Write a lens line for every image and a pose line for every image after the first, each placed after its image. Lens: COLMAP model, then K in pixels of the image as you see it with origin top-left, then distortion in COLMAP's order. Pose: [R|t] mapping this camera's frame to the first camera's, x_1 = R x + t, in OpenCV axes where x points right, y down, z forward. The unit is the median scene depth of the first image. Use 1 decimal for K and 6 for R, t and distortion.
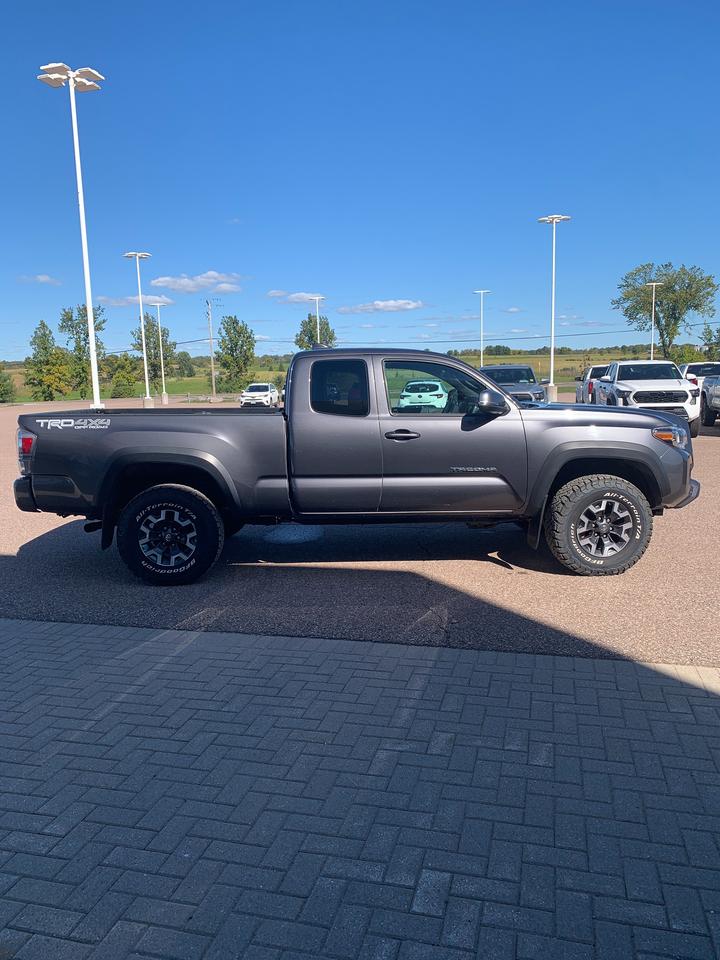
lens RADIAL K [[744.4, 0, 355.0], [0, 744.4, 480.6], [0, 0, 1]] dist [0.001109, -0.000969]
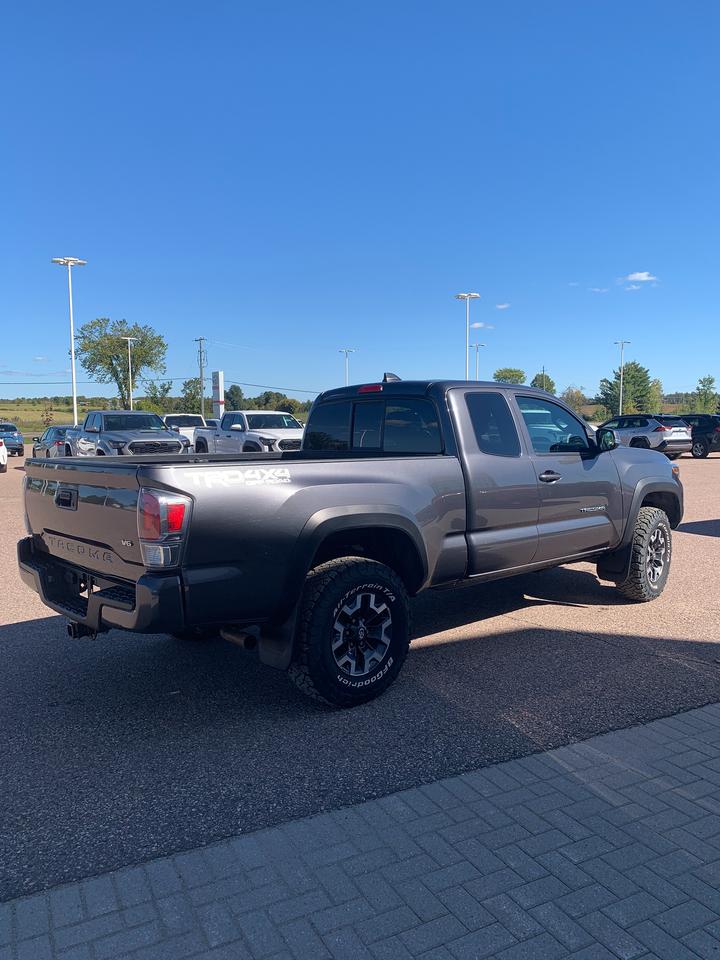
lens RADIAL K [[750.3, 0, 363.4], [0, 750.3, 459.9], [0, 0, 1]] dist [-0.001025, -0.002065]
pose [[0.734037, -0.014101, 0.678963, -0.720854], [0.080025, 0.994615, -0.065859, -0.038692], [-0.674378, 0.102677, 0.731212, 0.465808]]
